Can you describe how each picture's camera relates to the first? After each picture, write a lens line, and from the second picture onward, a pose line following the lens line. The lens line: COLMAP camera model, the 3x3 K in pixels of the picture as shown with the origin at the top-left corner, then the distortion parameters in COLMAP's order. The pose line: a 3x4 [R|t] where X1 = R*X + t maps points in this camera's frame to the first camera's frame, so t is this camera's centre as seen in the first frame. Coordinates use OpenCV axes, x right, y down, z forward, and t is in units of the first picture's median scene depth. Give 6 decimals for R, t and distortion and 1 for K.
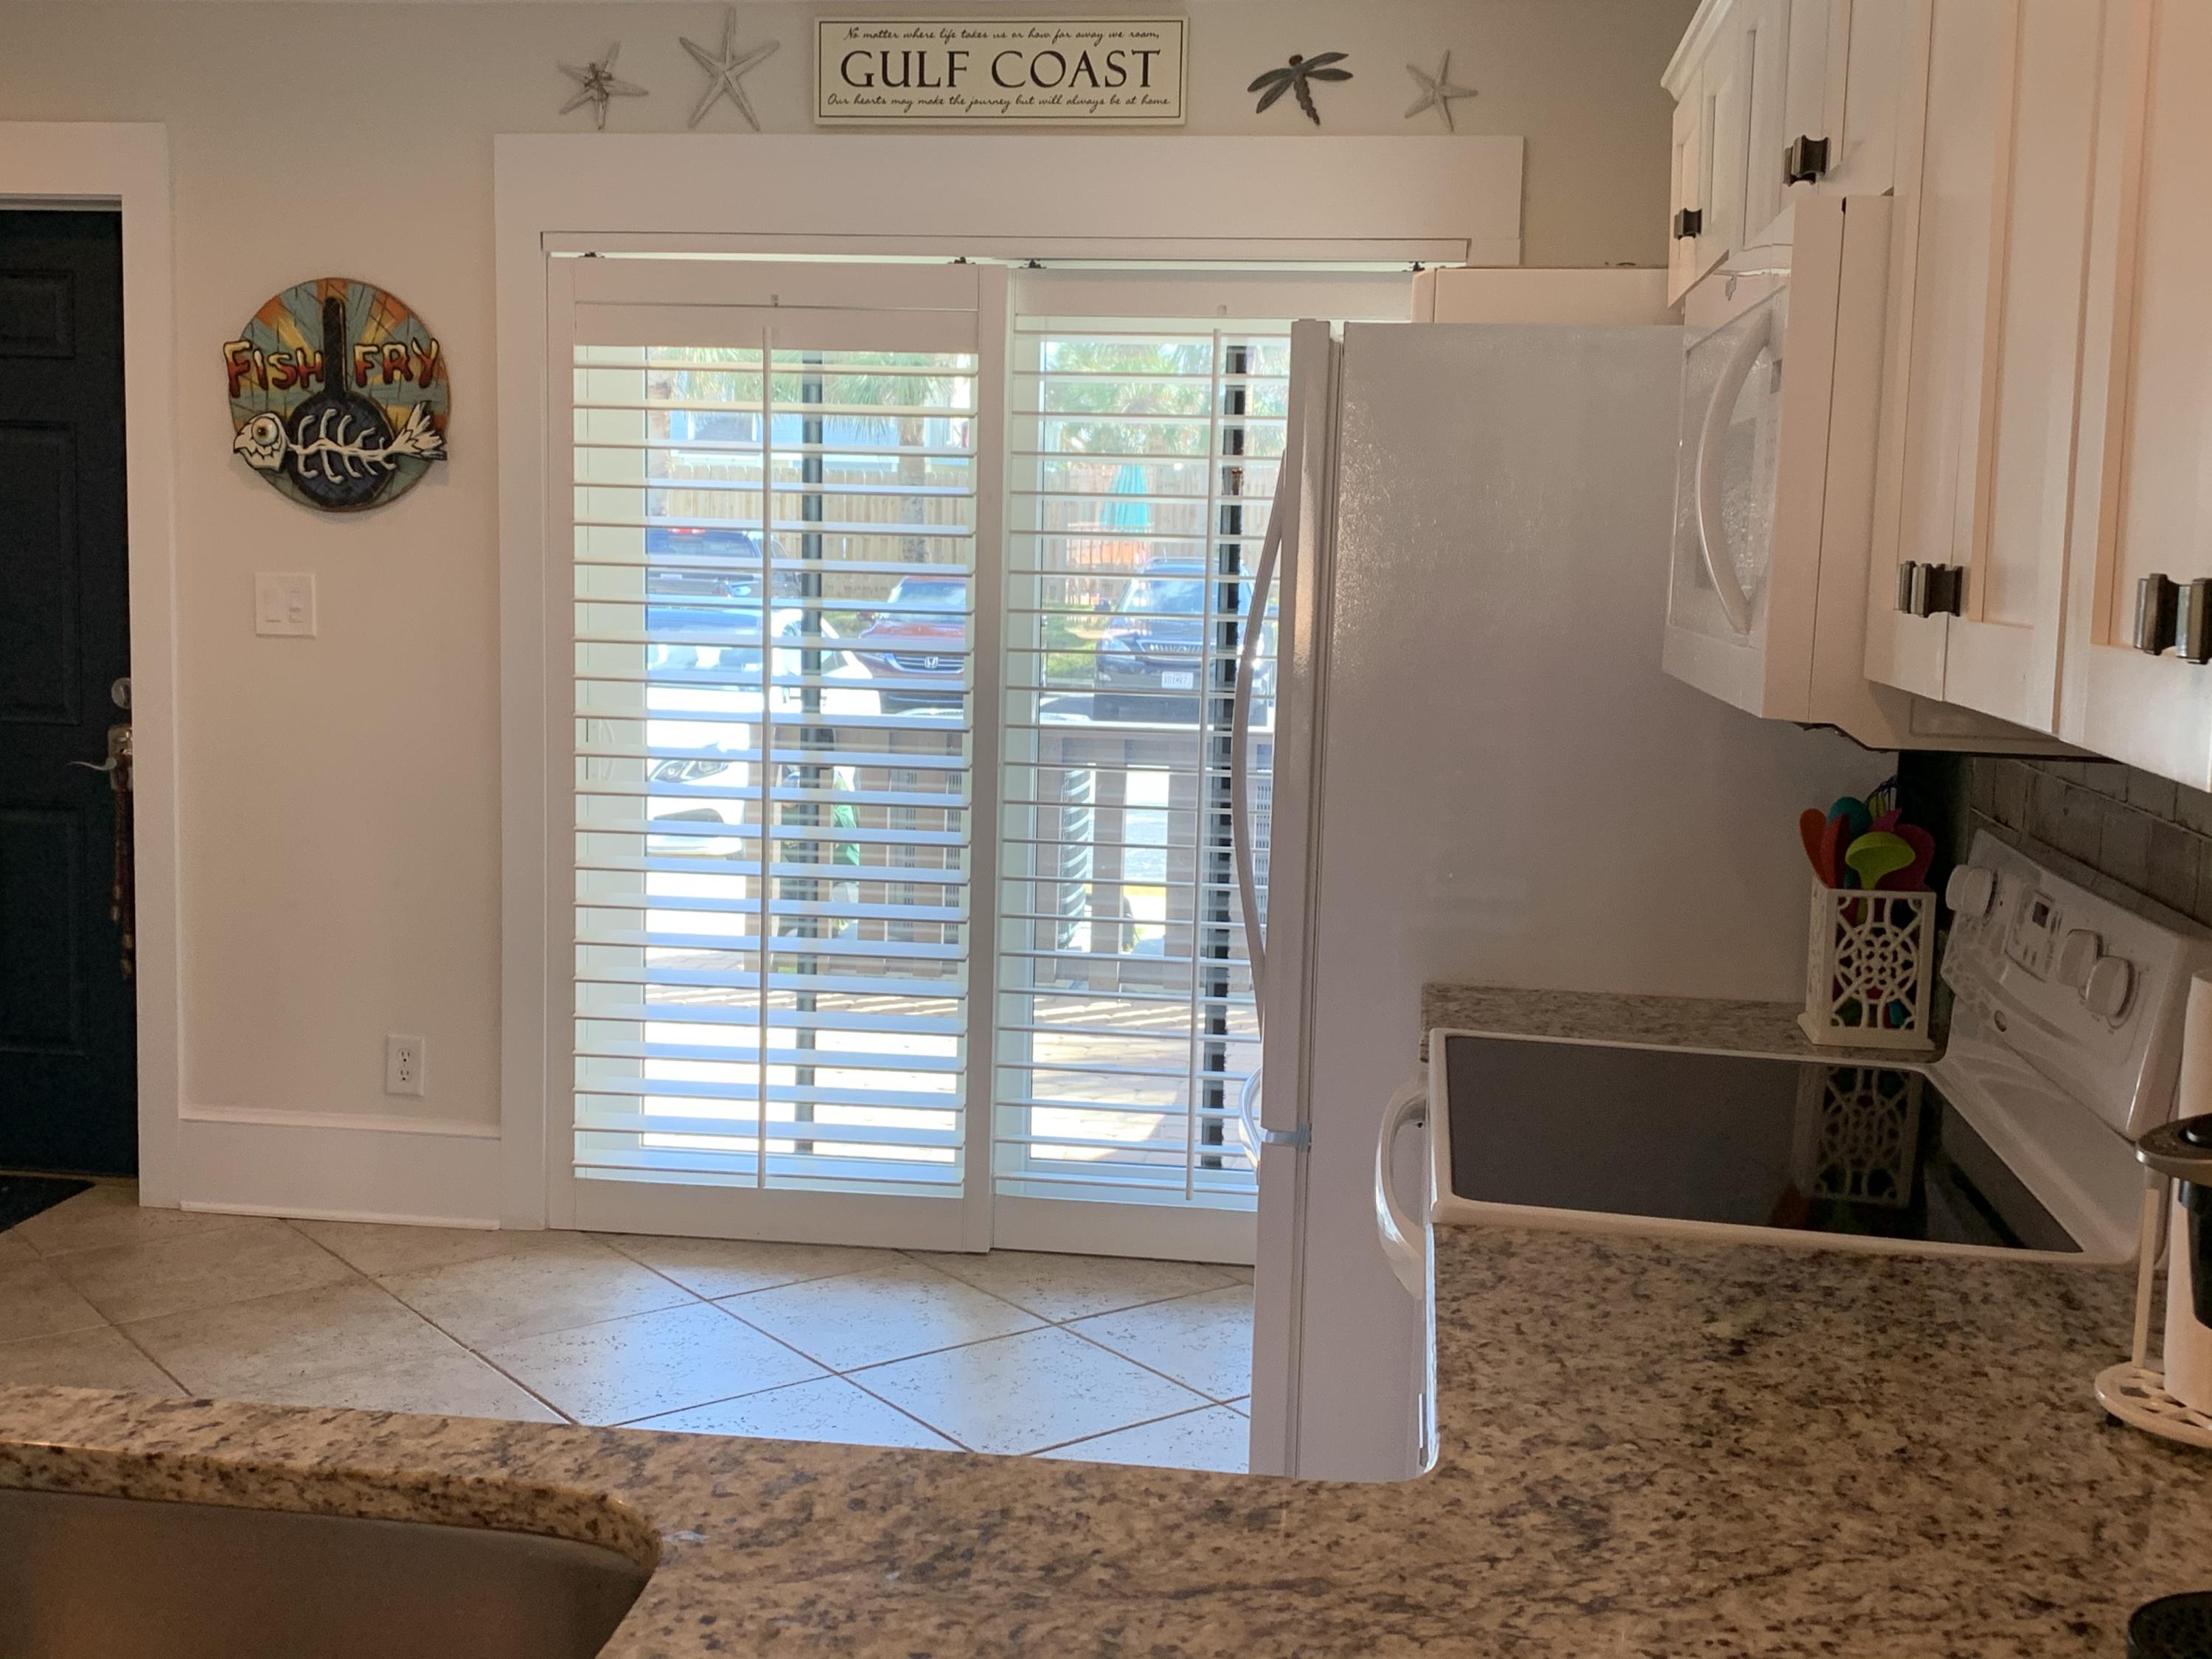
lens RADIAL K [[2473.8, 0, 1062.3], [0, 2473.8, 772.7], [0, 0, 1]] dist [0.031702, 0.000000]
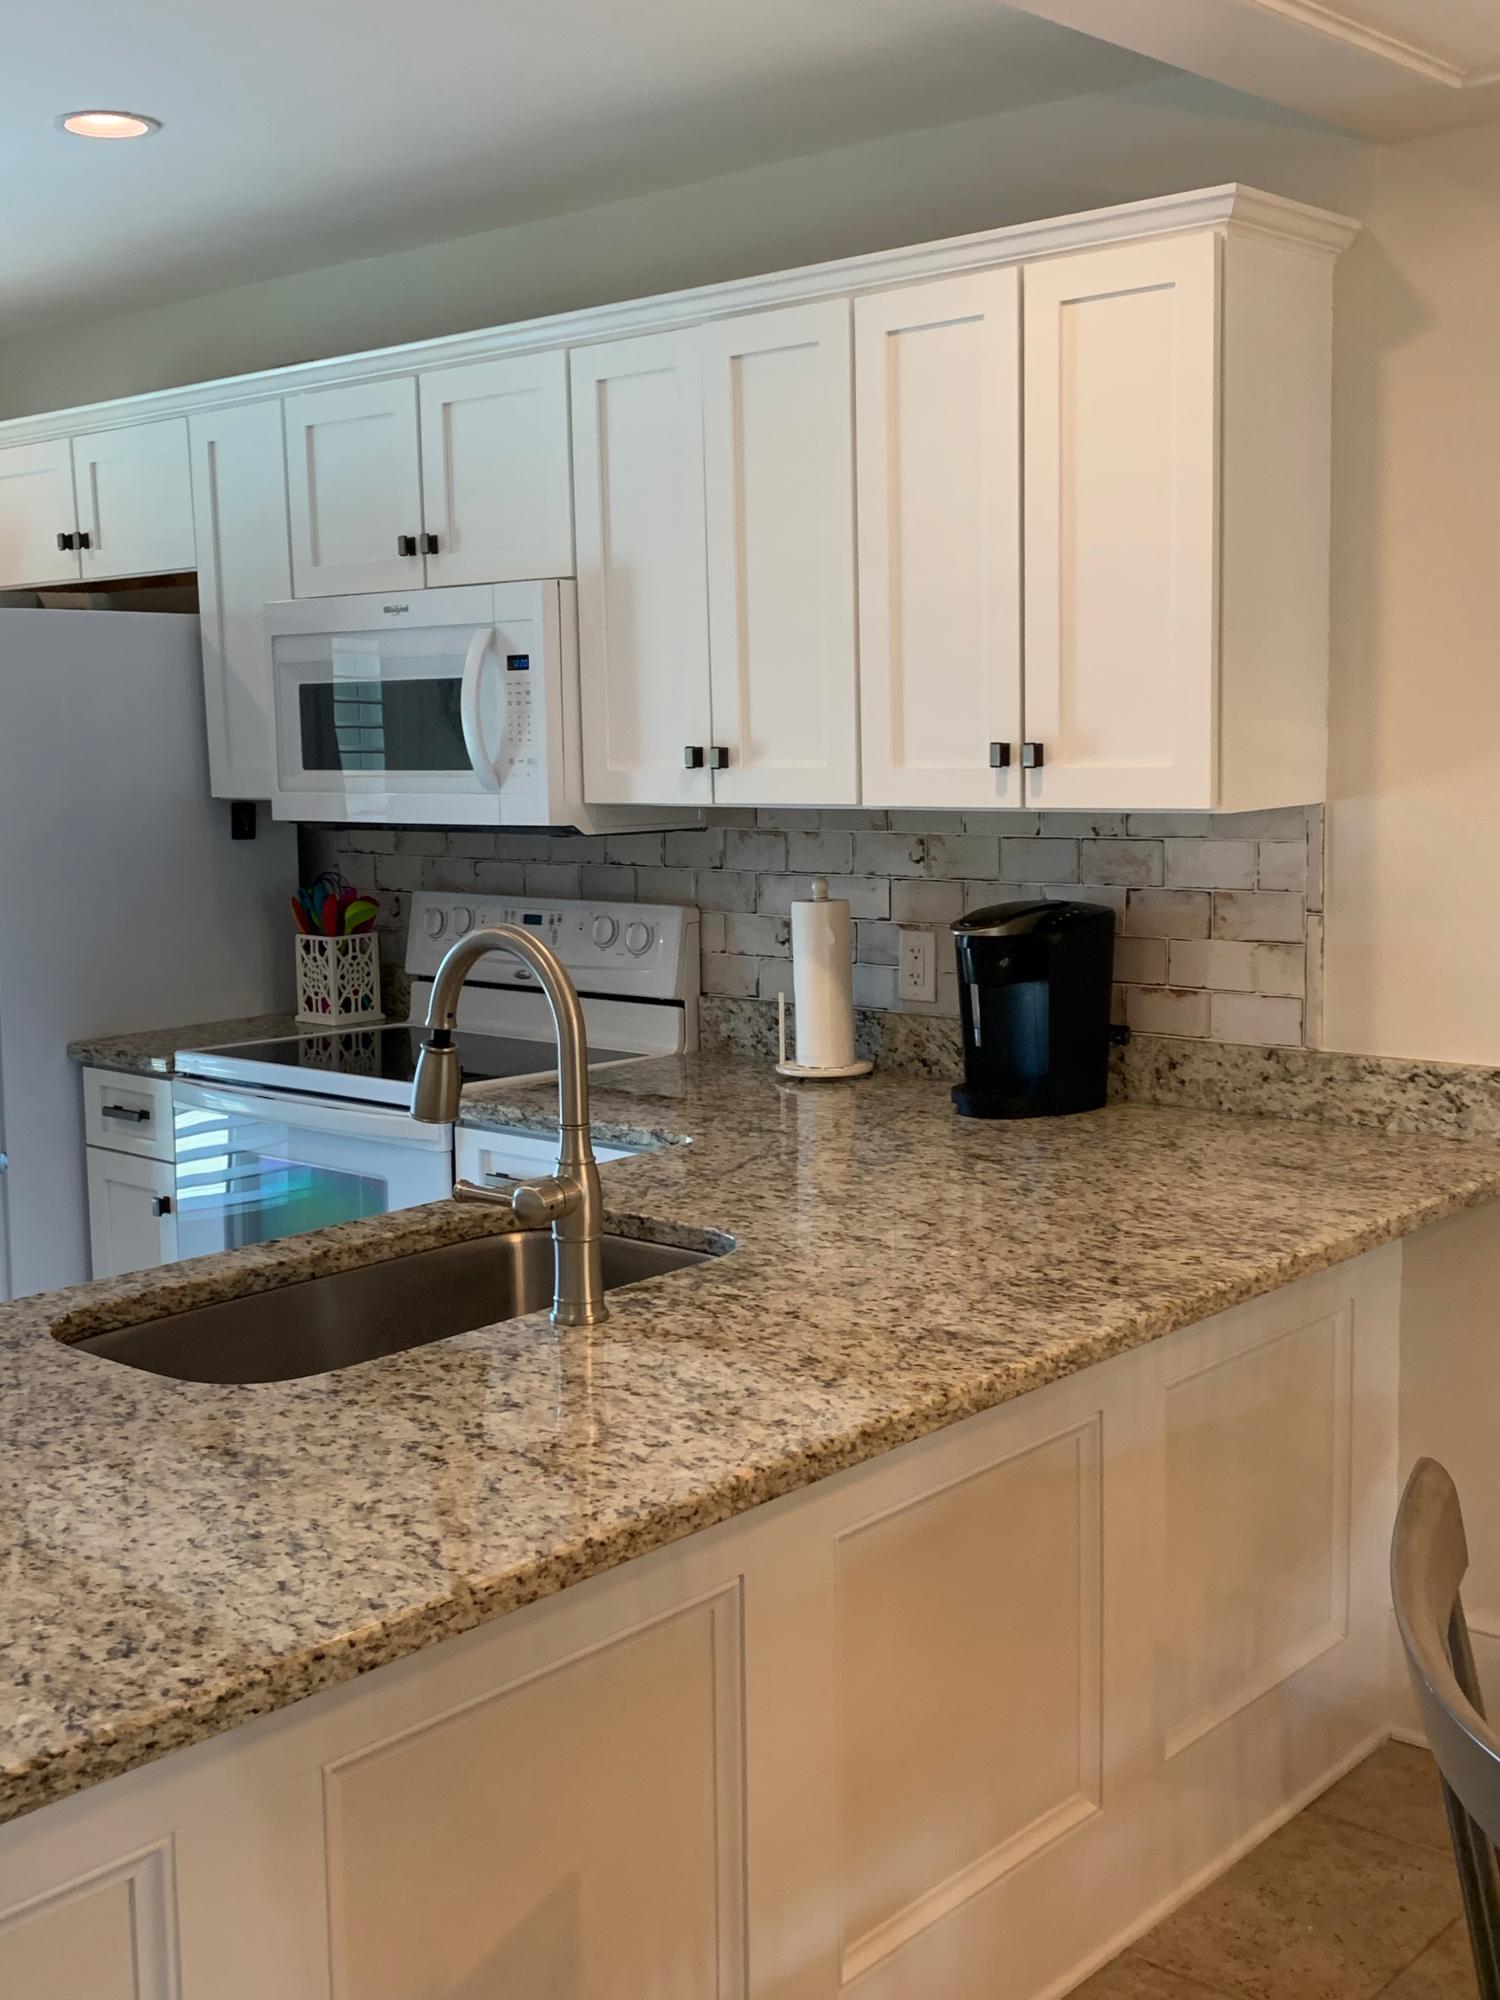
lens RADIAL K [[2236.7, 0, 732.1], [0, 2236.7, 979.0], [0, 0, 1]] dist [0.031702, 0.000000]
pose [[0.539463, -0.129707, 0.831959, -0.525904], [0.113731, 0.990234, 0.080637, -0.012376], [-0.834293, 0.051119, 0.548946, -0.072423]]
